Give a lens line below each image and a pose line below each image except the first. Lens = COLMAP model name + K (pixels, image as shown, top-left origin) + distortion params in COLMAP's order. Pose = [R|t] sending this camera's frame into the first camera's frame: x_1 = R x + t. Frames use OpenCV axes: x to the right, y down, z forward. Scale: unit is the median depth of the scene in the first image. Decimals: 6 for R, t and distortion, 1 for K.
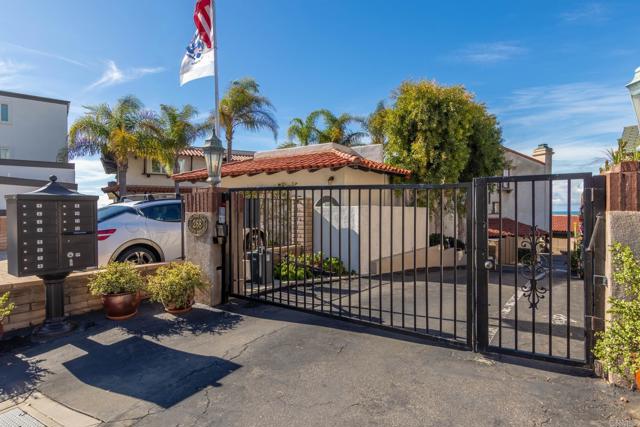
lens RADIAL K [[355.4, 0, 320.2], [0, 355.4, 217.3], [0, 0, 1]] dist [0.007636, 0.000413]
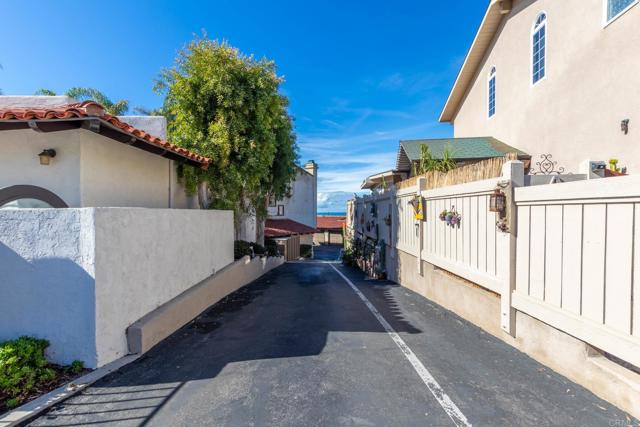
lens RADIAL K [[293.1, 0, 316.2], [0, 293.1, 213.5], [0, 0, 1]] dist [0.009001, -0.002620]
pose [[0.814488, -0.004920, 0.580160, 0.085821], [0.012982, 0.999868, -0.009745, -0.012482], [-0.580035, 0.015469, 0.814444, 0.387789]]
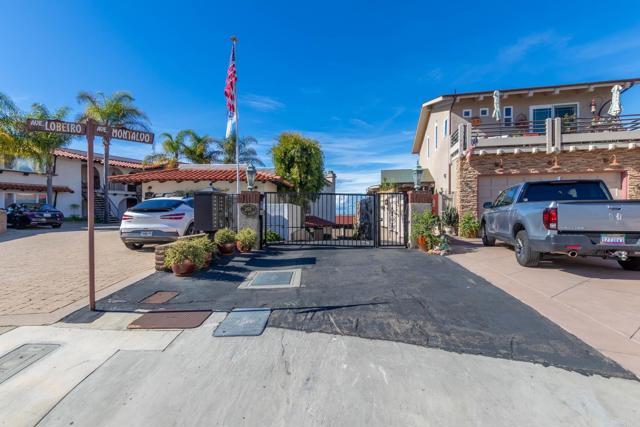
lens RADIAL K [[293.1, 0, 317.9], [0, 293.1, 215.1], [0, 0, 1]] dist [0.009001, -0.002620]
pose [[0.842594, -0.002039, 0.538546, -0.400093], [0.009932, 0.999882, -0.011753, 0.033163], [-0.538458, 0.015252, 0.842514, -0.257261]]
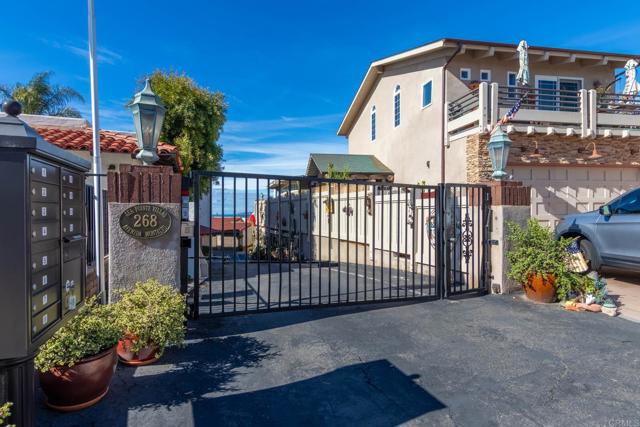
lens RADIAL K [[355.4, 0, 313.9], [0, 355.4, 213.4], [0, 0, 1]] dist [0.007636, 0.000413]
pose [[0.571900, -0.000633, 0.820323, -0.314031], [0.017762, 0.999775, -0.011612, 0.008253], [-0.820131, 0.021212, 0.571783, 0.167394]]
